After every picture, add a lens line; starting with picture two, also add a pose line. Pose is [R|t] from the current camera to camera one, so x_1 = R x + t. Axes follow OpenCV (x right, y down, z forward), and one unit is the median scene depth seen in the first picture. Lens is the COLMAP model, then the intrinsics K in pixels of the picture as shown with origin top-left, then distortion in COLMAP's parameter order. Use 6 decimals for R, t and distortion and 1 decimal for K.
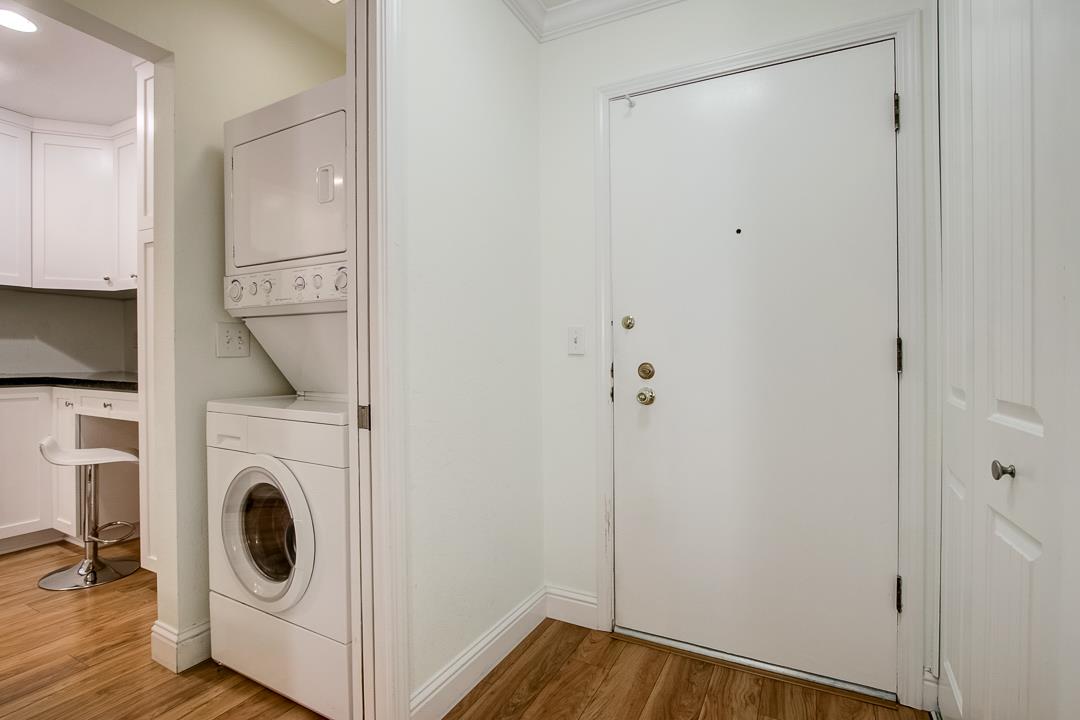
lens RADIAL K [[522.1, 0, 533.8], [0, 522.1, 364.1], [0, 0, 1]] dist [-0.016017, 0.001015]
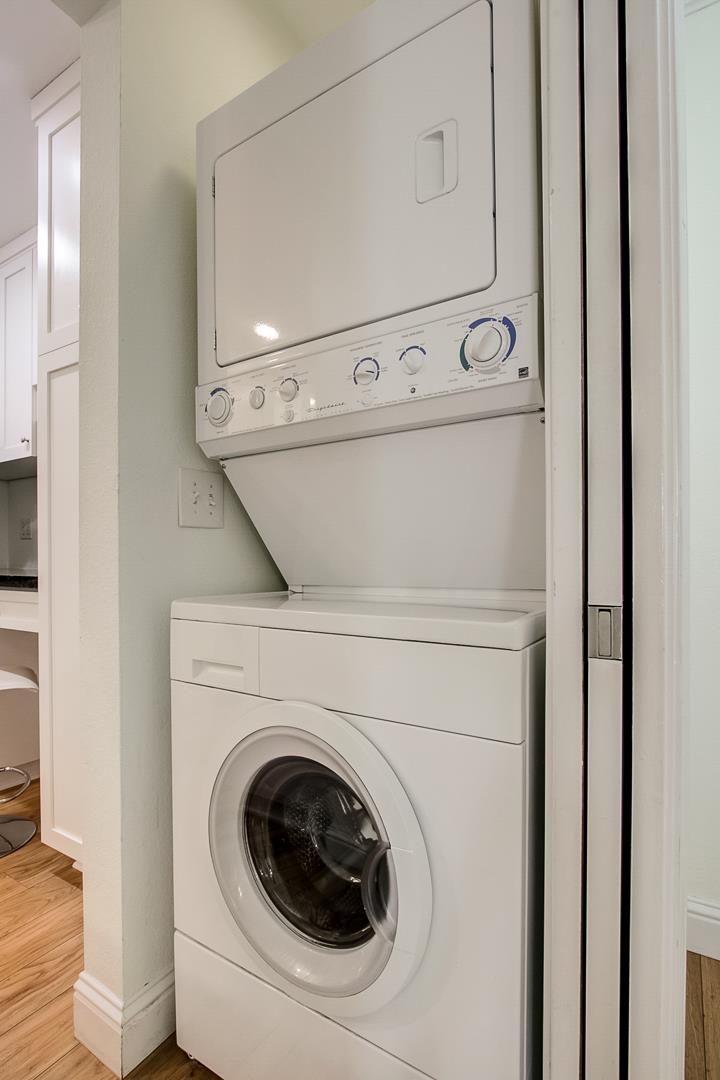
lens RADIAL K [[522.1, 0, 357.2], [0, 522.1, 561.5], [0, 0, 1]] dist [-0.016017, 0.001015]
pose [[0.998010, -0.008747, -0.062449, -0.384066], [0.007992, 0.999892, -0.012329, 0.036721], [0.062550, 0.011805, 0.997972, 0.434387]]
